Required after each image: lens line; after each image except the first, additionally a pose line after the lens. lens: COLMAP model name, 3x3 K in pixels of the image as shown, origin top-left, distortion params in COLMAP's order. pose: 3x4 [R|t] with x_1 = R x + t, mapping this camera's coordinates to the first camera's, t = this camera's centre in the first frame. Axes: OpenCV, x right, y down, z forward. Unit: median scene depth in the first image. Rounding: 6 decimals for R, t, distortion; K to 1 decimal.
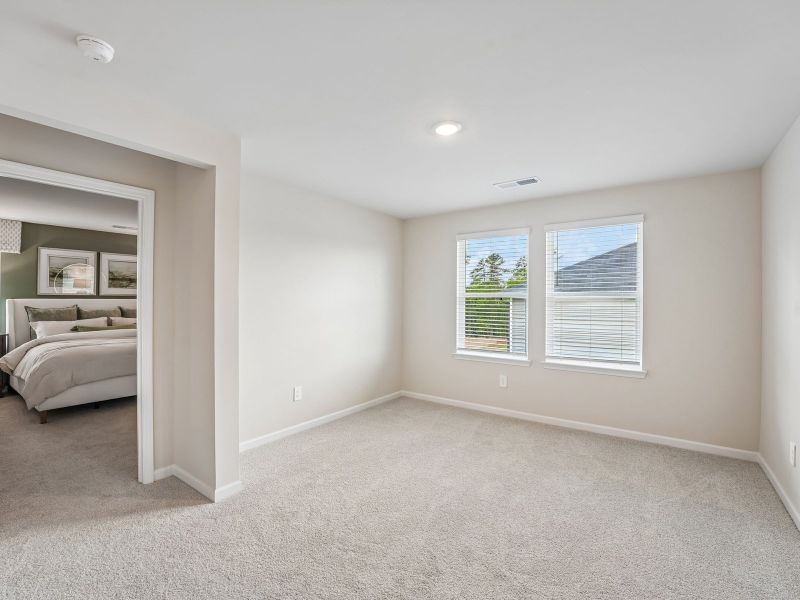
lens RADIAL K [[376.5, 0, 395.6], [0, 376.5, 295.4], [0, 0, 1]] dist [0.001715, -0.000373]
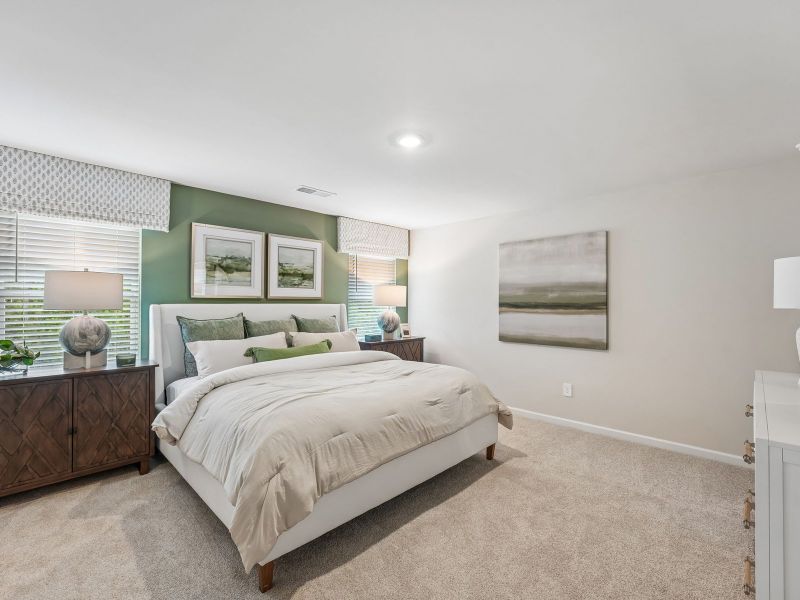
lens RADIAL K [[376.5, 0, 407.8], [0, 376.5, 295.0], [0, 0, 1]] dist [0.001715, -0.000373]
pose [[0.992845, -0.007731, -0.119156, -0.493042], [0.006036, 0.999876, -0.014578, 0.005027], [0.119254, 0.013755, 0.992768, 0.399480]]
